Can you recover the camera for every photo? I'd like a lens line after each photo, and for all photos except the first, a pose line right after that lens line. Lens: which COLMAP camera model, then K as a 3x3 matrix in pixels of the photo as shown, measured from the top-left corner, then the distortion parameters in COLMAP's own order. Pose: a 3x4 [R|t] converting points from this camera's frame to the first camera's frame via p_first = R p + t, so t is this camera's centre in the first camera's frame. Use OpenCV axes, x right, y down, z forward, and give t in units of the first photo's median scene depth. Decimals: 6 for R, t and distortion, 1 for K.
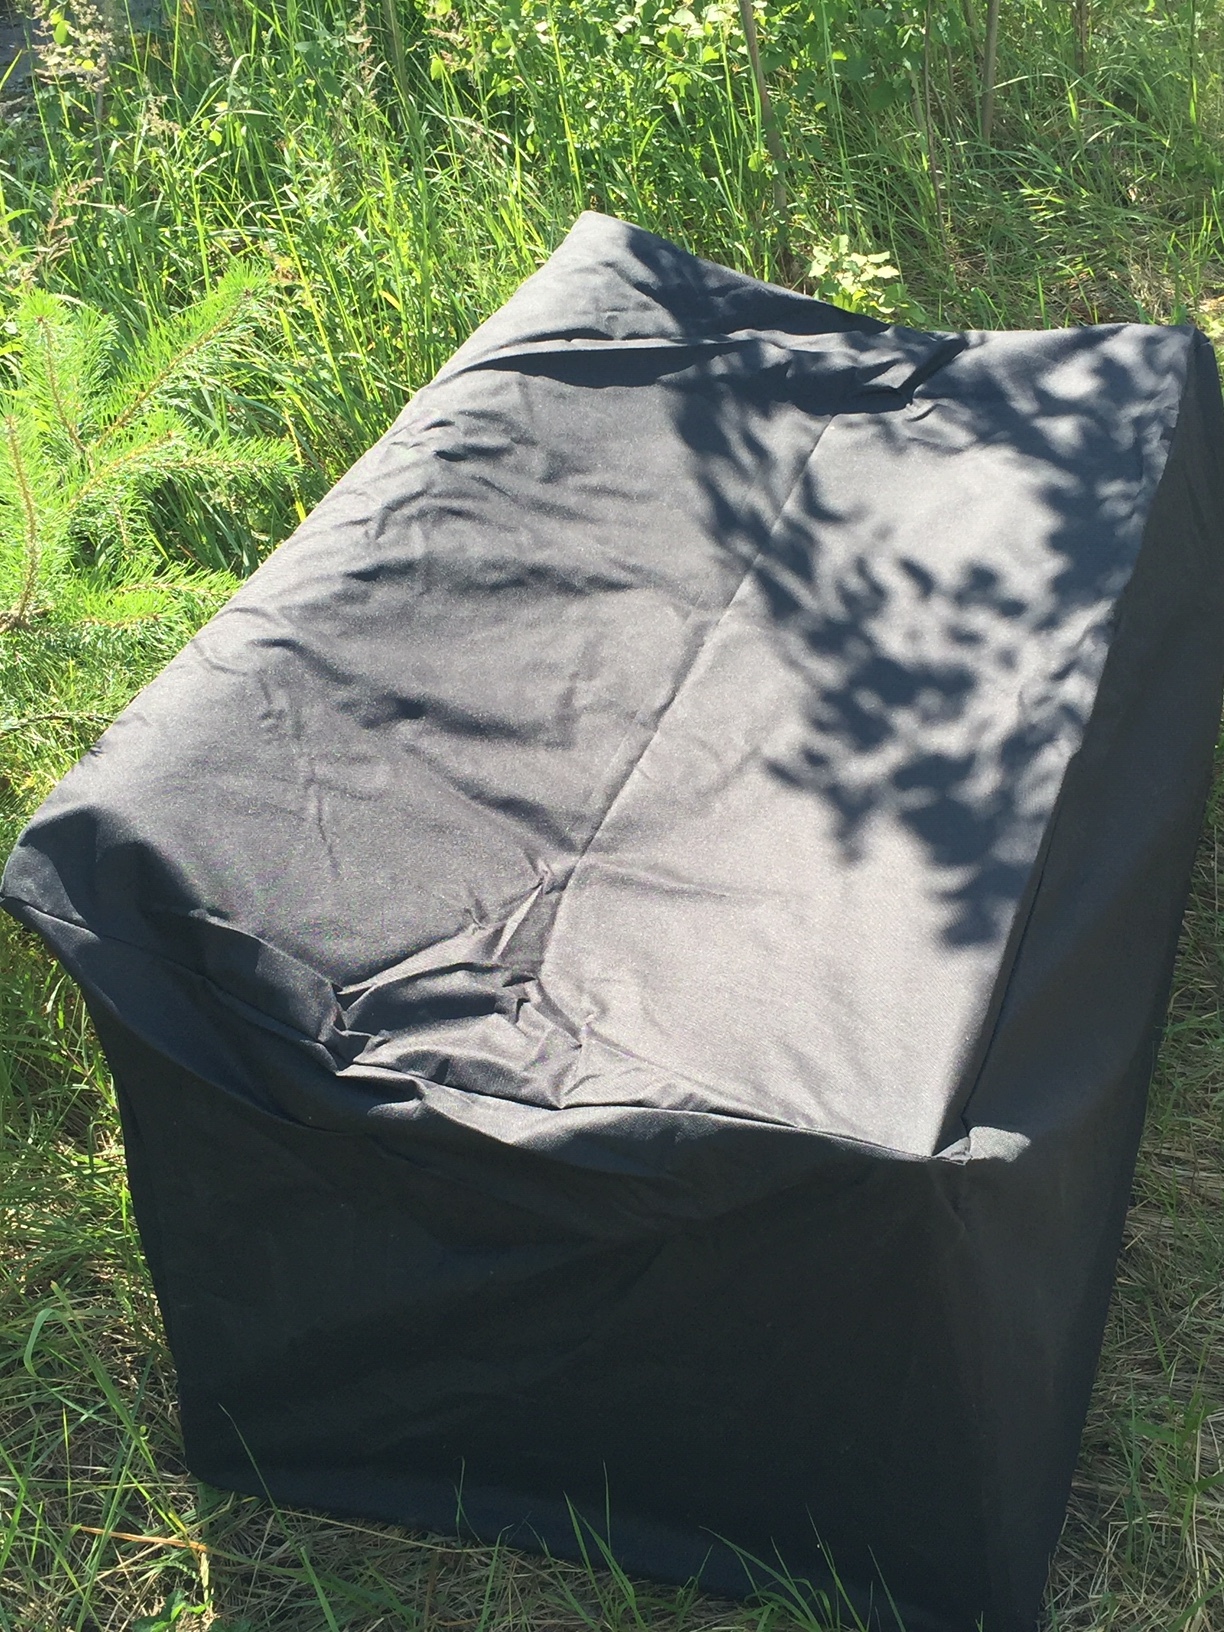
lens RADIAL K [[1953.7, 0, 612.0], [0, 1953.7, 816.0], [0, 0, 1]] dist [-0.001546, -0.025474]
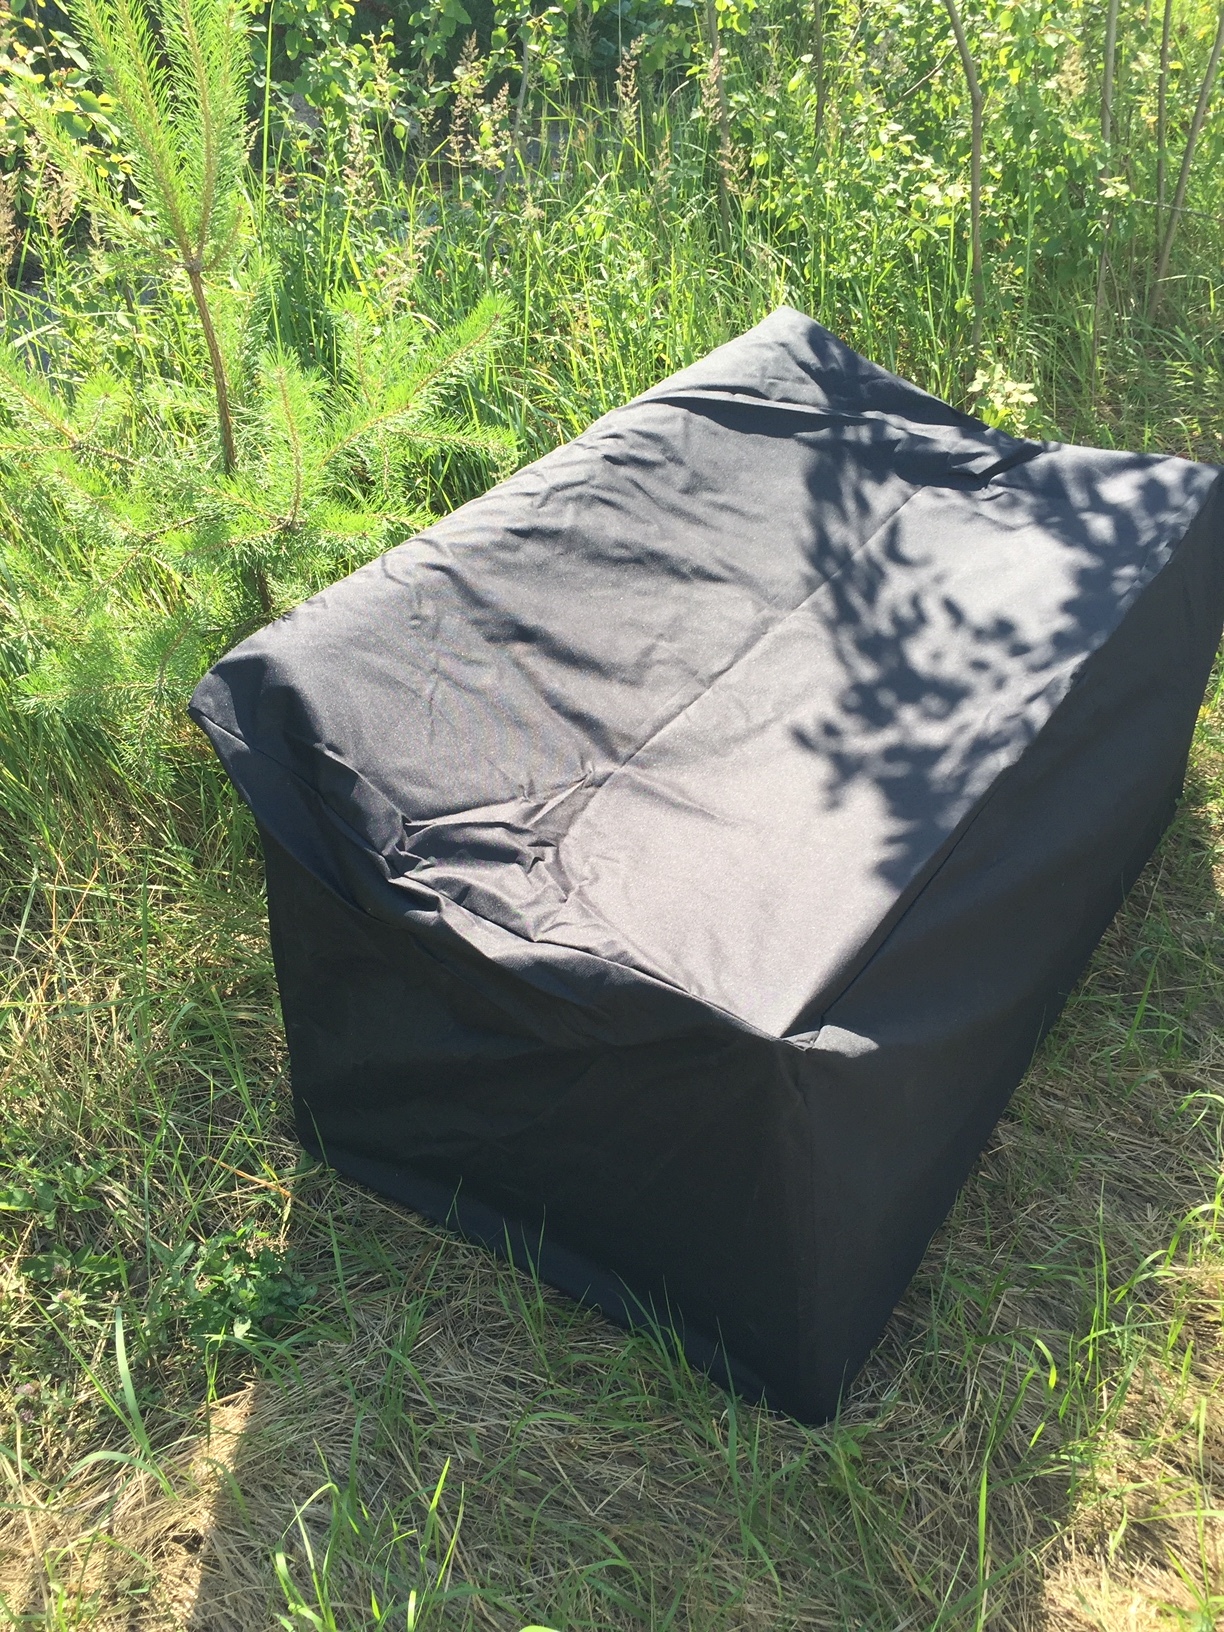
lens RADIAL K [[1358.5, 0, 612.0], [0, 1358.5, 816.0], [0, 0, 1]] dist [0.027840, -0.127918]
pose [[0.966220, 0.208614, -0.151326, 0.113398], [-0.201914, 0.977652, 0.058542, 0.000736], [0.160156, -0.026010, 0.986749, 0.071670]]
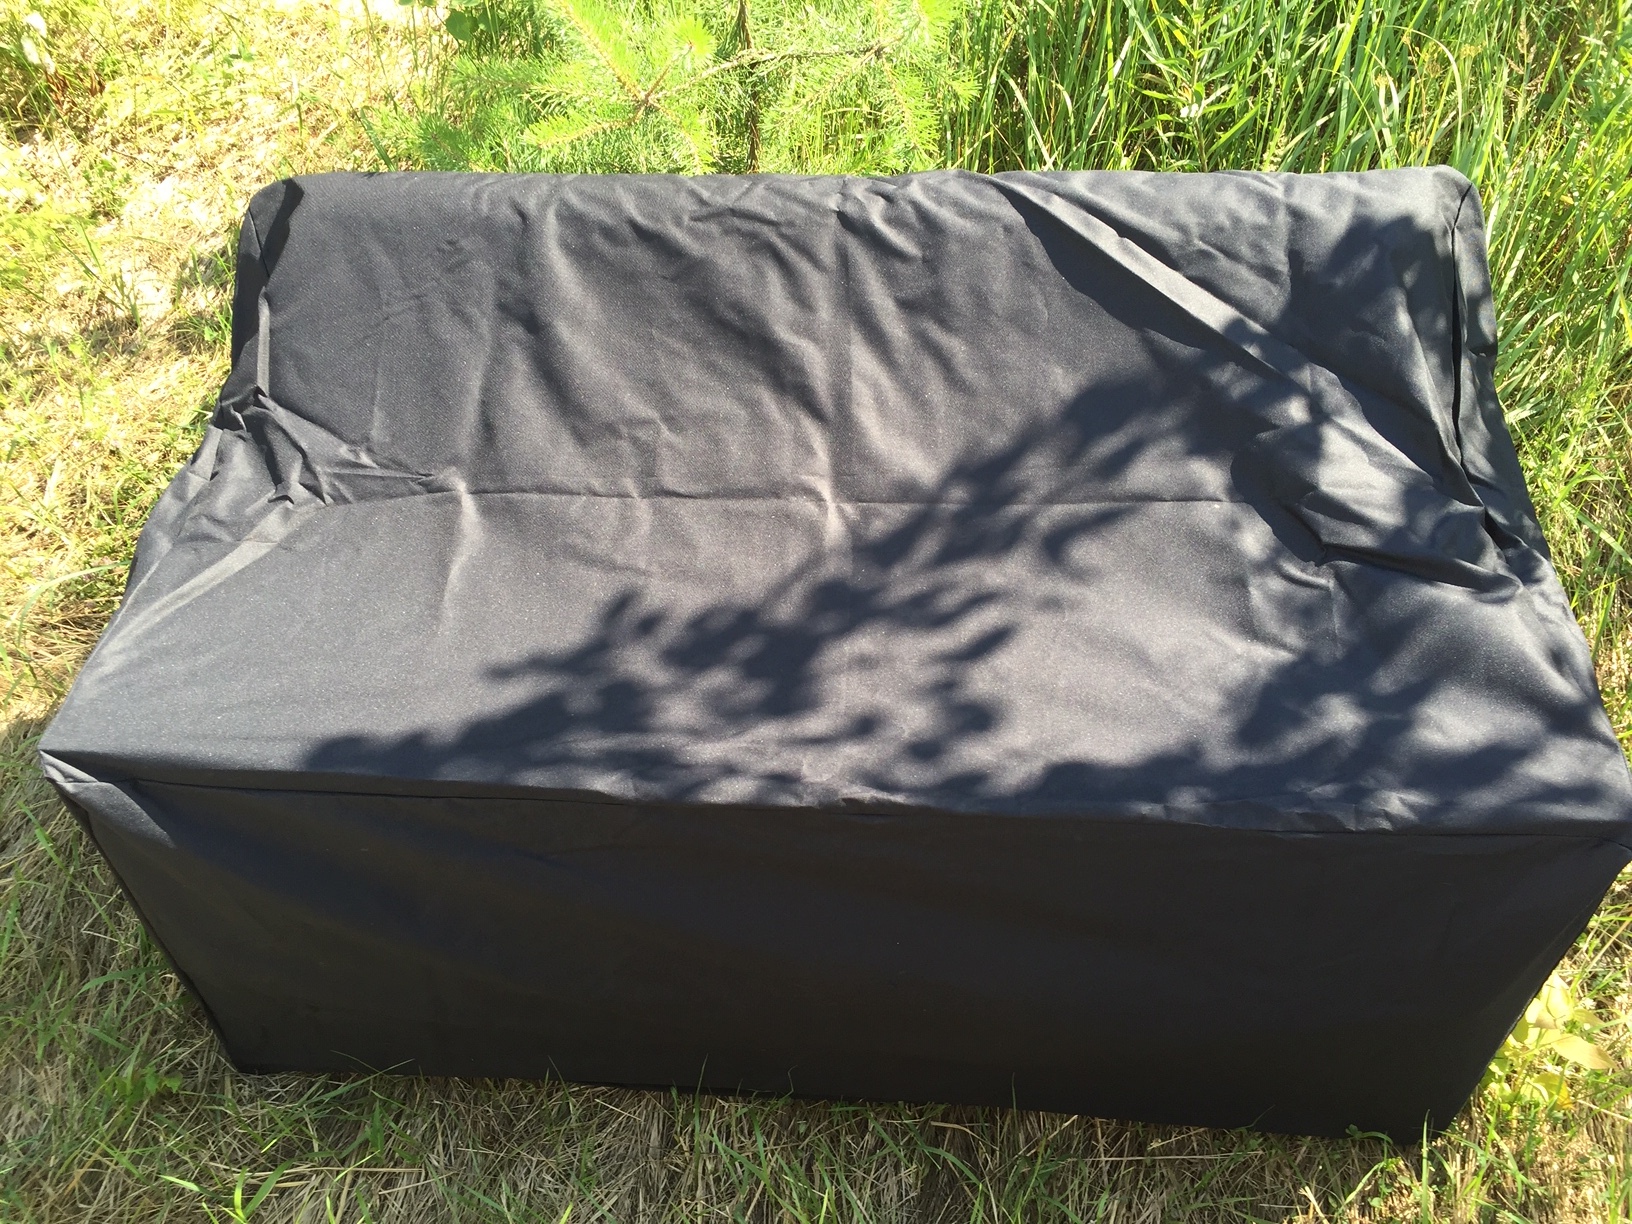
lens RADIAL K [[1360.7, 0, 1048.2], [0, 1360.7, 610.9], [0, 0, 1]] dist [0.083276, -0.124487]
pose [[0.247592, 0.748857, -0.614745, 0.601056], [-0.557956, 0.628930, 0.541417, -0.549770], [0.792075, 0.208950, 0.573547, 0.734734]]
